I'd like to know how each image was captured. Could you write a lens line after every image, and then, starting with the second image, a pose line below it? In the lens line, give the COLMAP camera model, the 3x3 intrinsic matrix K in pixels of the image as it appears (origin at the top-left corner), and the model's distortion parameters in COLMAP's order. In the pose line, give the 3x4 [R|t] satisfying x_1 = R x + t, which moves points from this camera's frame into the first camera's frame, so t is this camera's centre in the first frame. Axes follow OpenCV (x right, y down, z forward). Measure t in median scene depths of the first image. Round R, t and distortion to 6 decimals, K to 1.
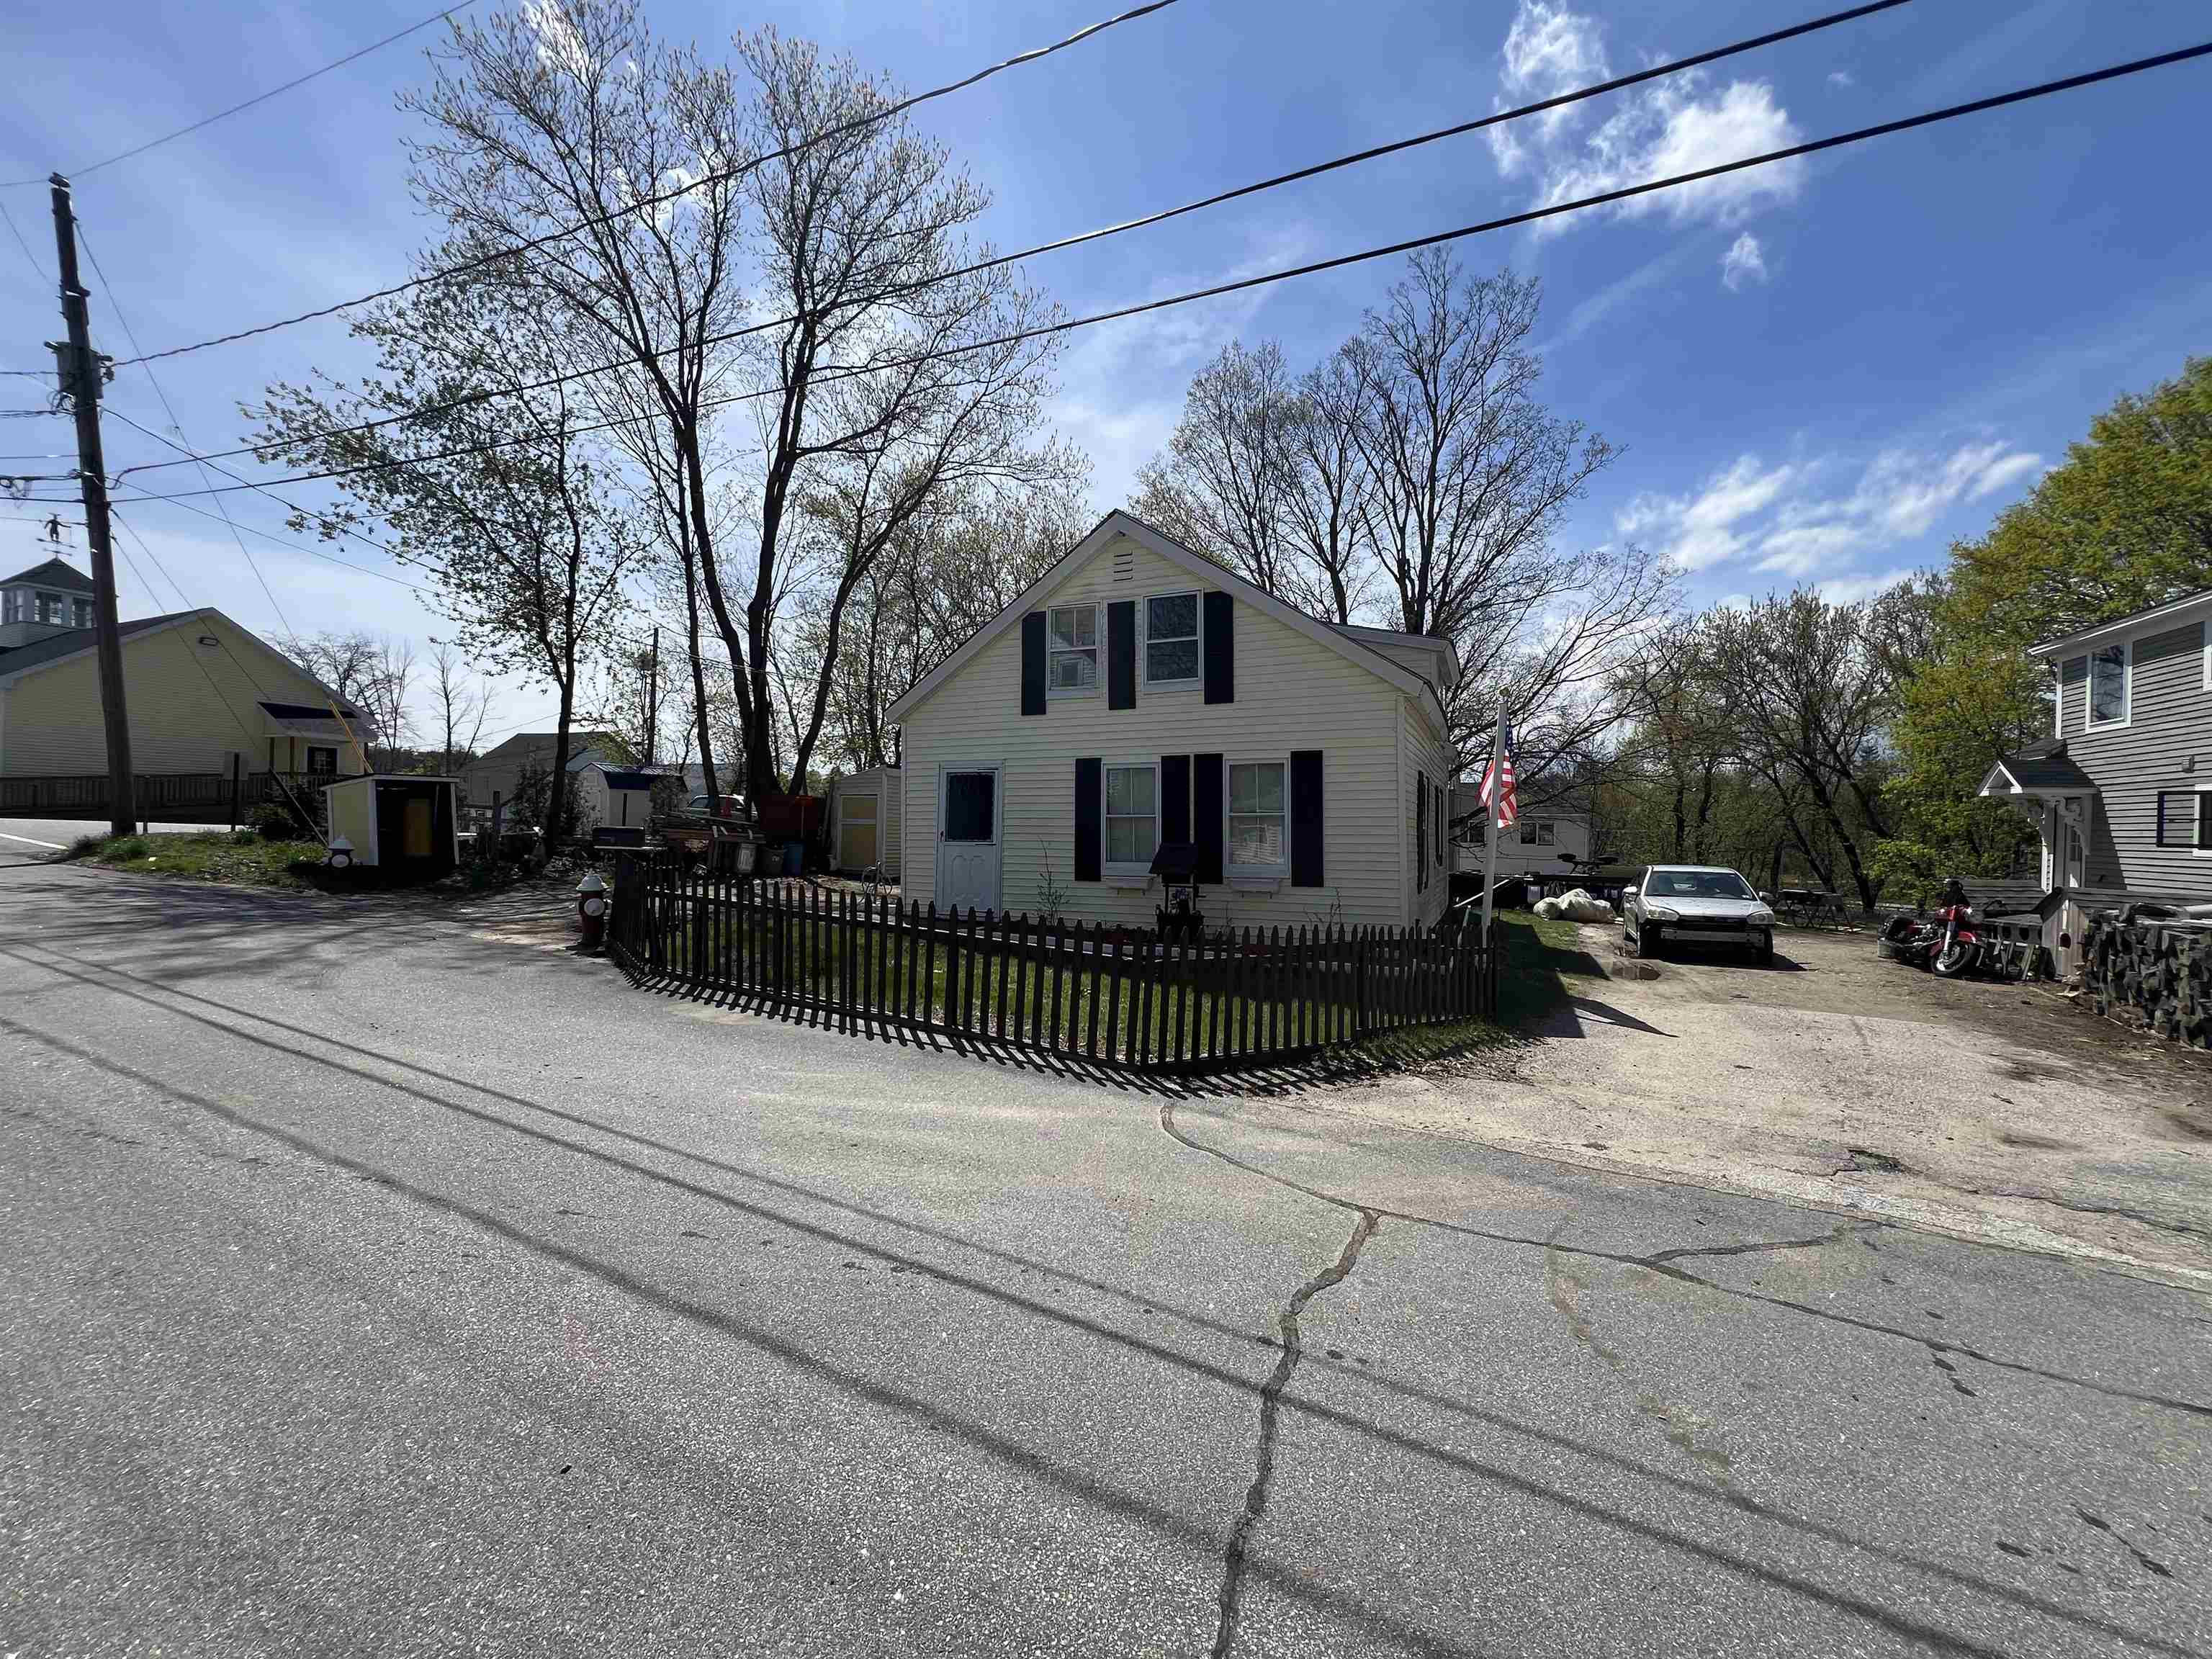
lens RADIAL K [[886.2, 0, 1104.3], [0, 886.2, 826.8], [0, 0, 1]] dist [-0.007771, 0.002571]
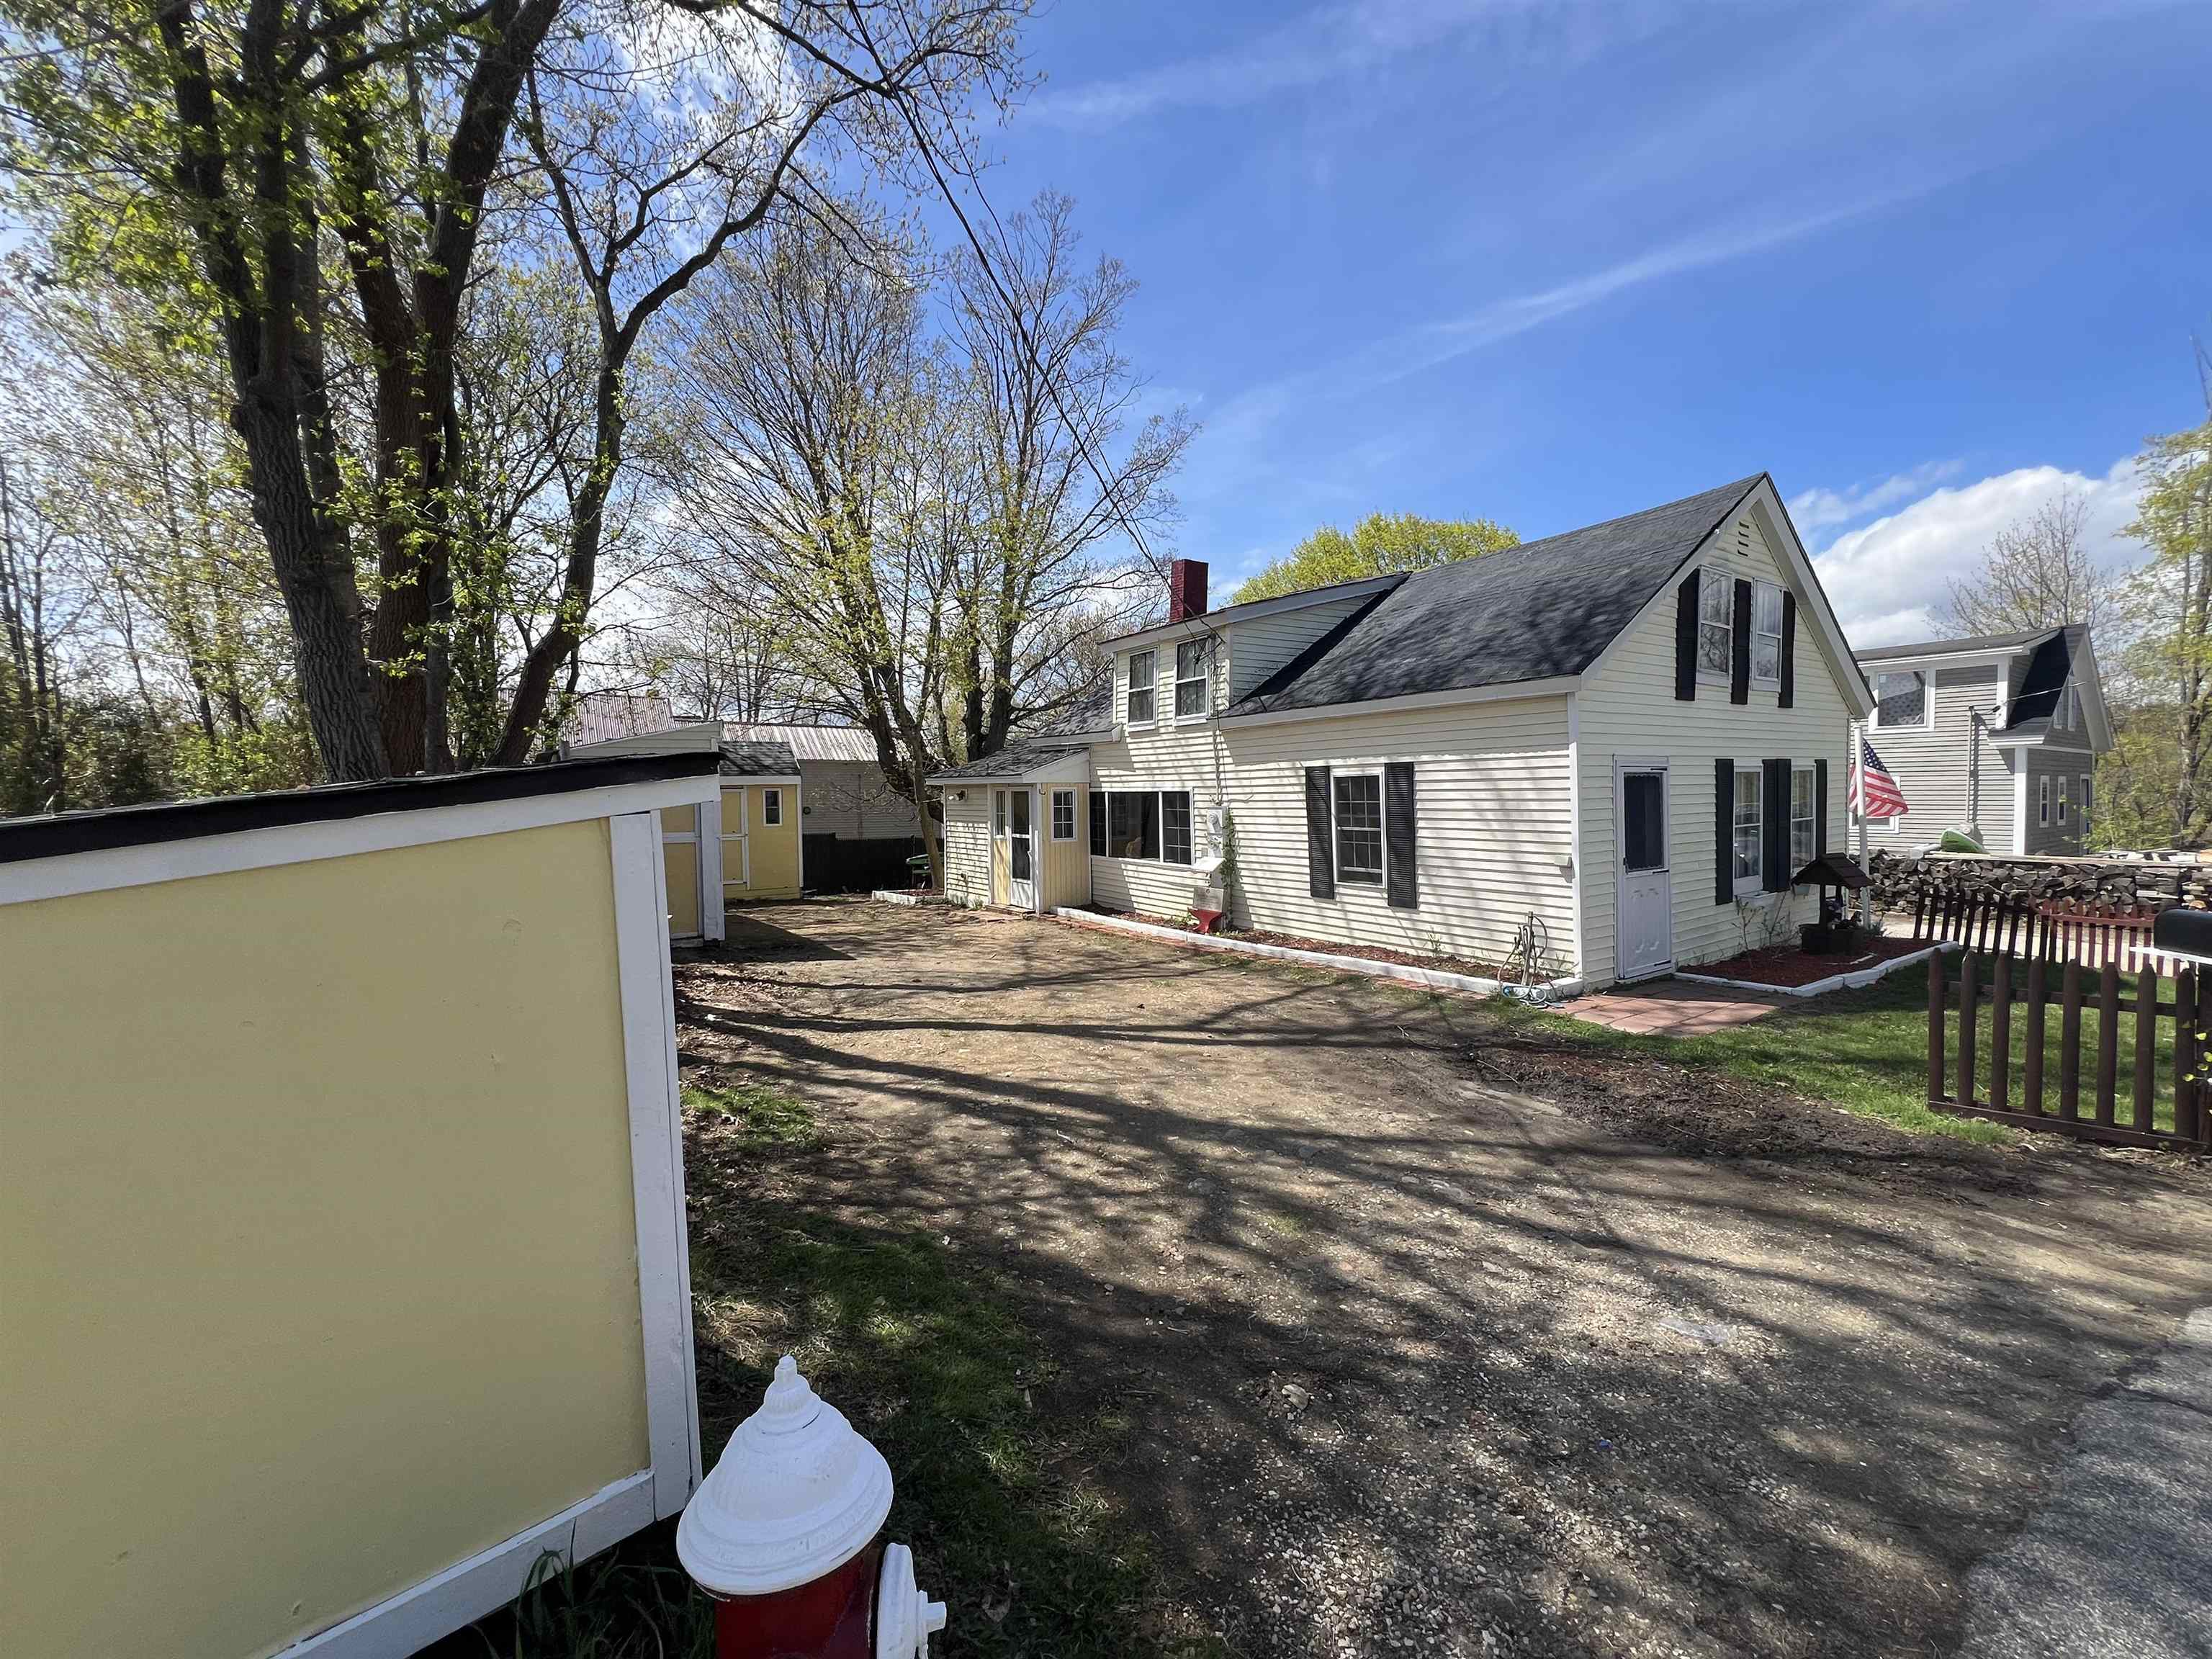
lens RADIAL K [[886.2, 0, 1104.3], [0, 886.2, 826.8], [0, 0, 1]] dist [-0.007771, 0.002571]
pose [[0.542751, -0.052155, 0.838273, -1.055735], [0.013359, 0.998480, 0.053473, -0.066420], [-0.839787, -0.017824, 0.542623, 1.047229]]
